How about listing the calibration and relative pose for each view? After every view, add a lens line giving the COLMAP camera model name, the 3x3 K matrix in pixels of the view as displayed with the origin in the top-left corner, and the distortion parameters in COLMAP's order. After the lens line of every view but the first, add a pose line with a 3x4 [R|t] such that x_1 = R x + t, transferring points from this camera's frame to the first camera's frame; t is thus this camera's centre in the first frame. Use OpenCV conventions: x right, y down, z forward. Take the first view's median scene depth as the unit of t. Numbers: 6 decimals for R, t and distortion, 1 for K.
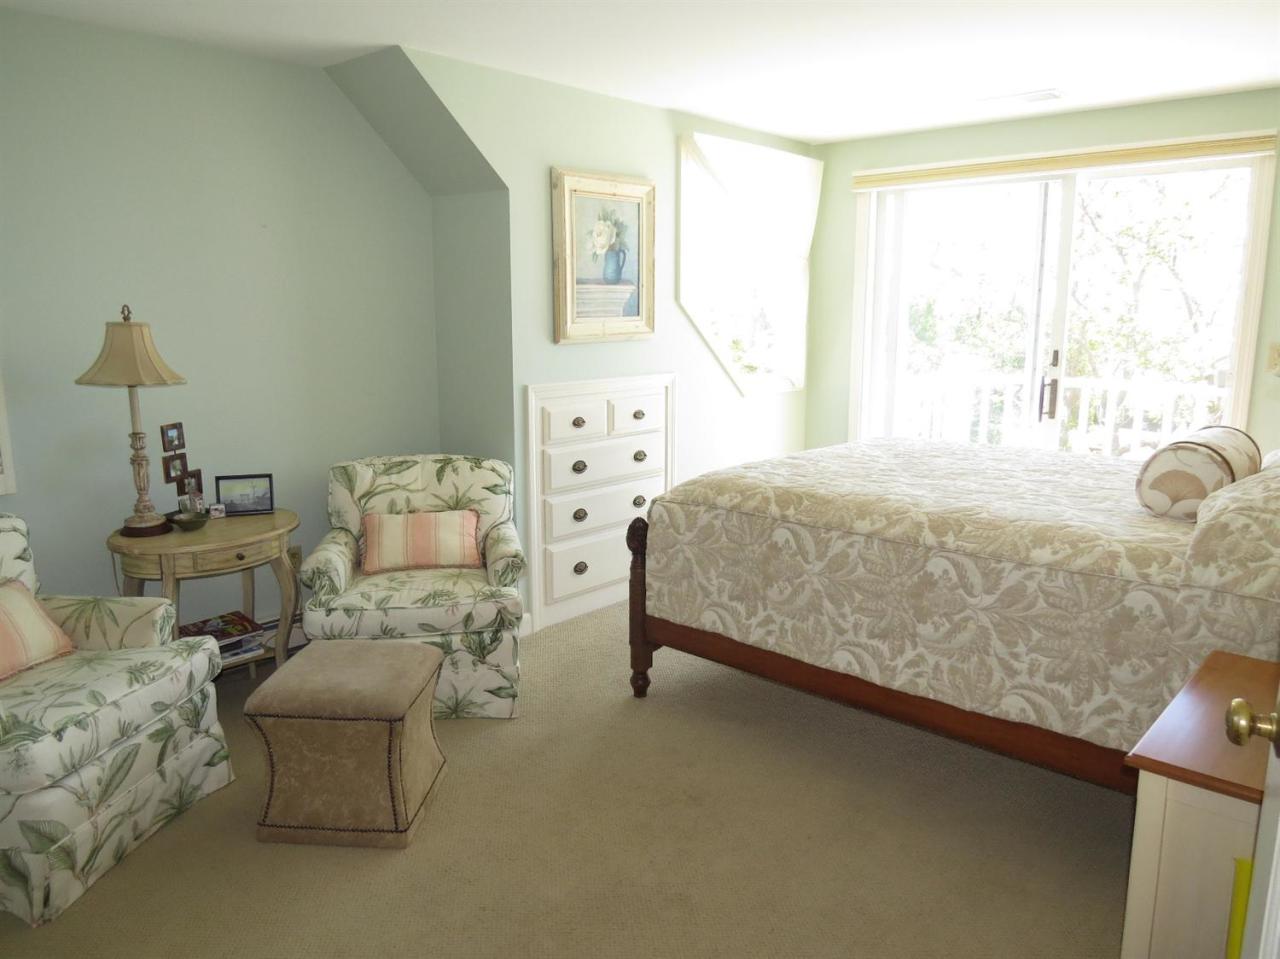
lens RADIAL K [[916.4, 0, 640.0], [0, 916.4, 479.5], [0, 0, 1]] dist [-0.028066, 0.007886]
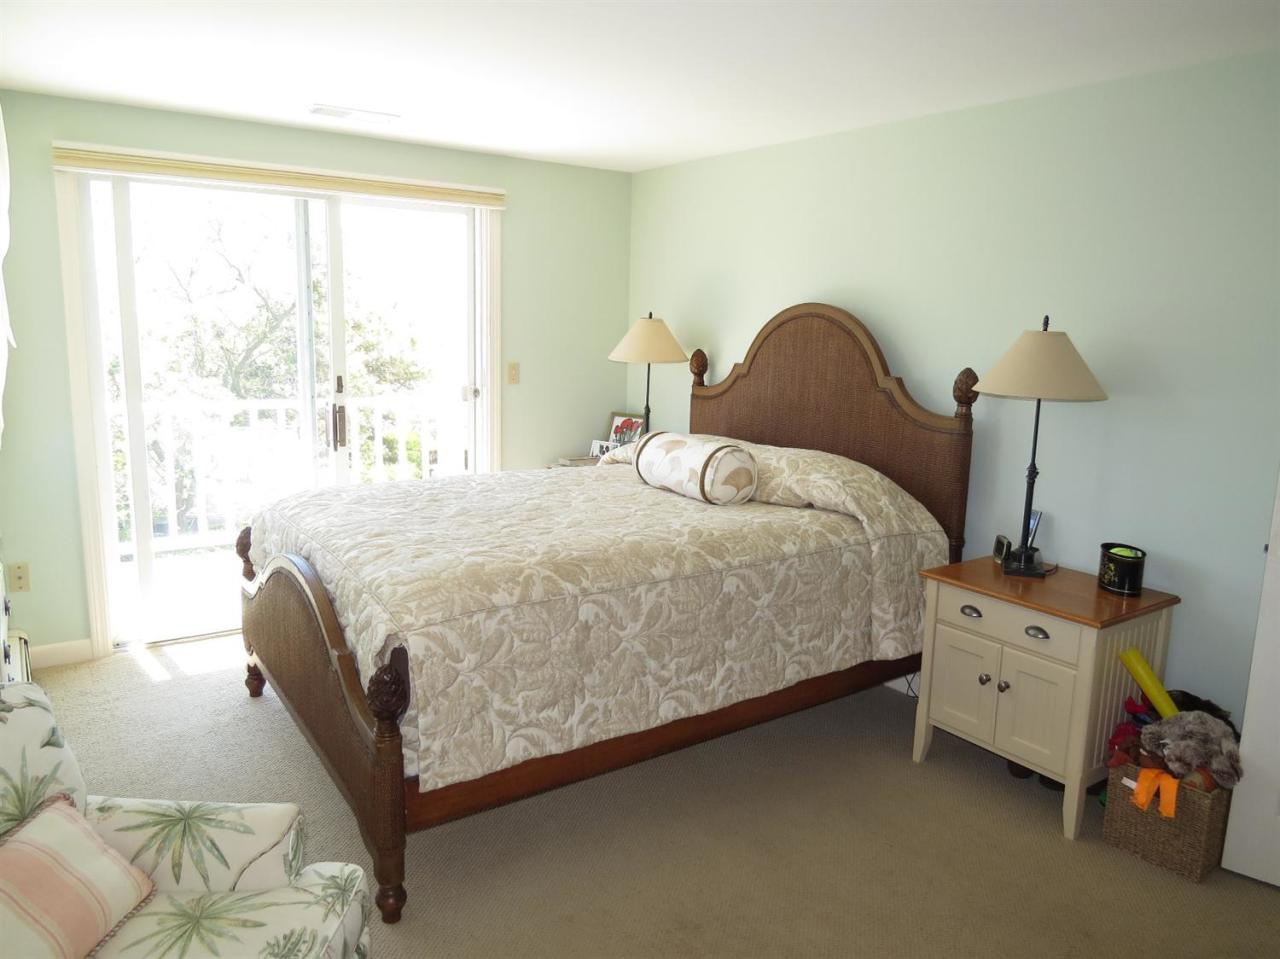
lens RADIAL K [[916.4, 0, 640.0], [0, 916.4, 479.5], [0, 0, 1]] dist [-0.028066, 0.007886]
pose [[0.211744, -0.161241, 0.963932, -0.693855], [0.156441, 0.979171, 0.129425, -0.177259], [-0.964723, 0.123393, 0.232558, 0.771594]]
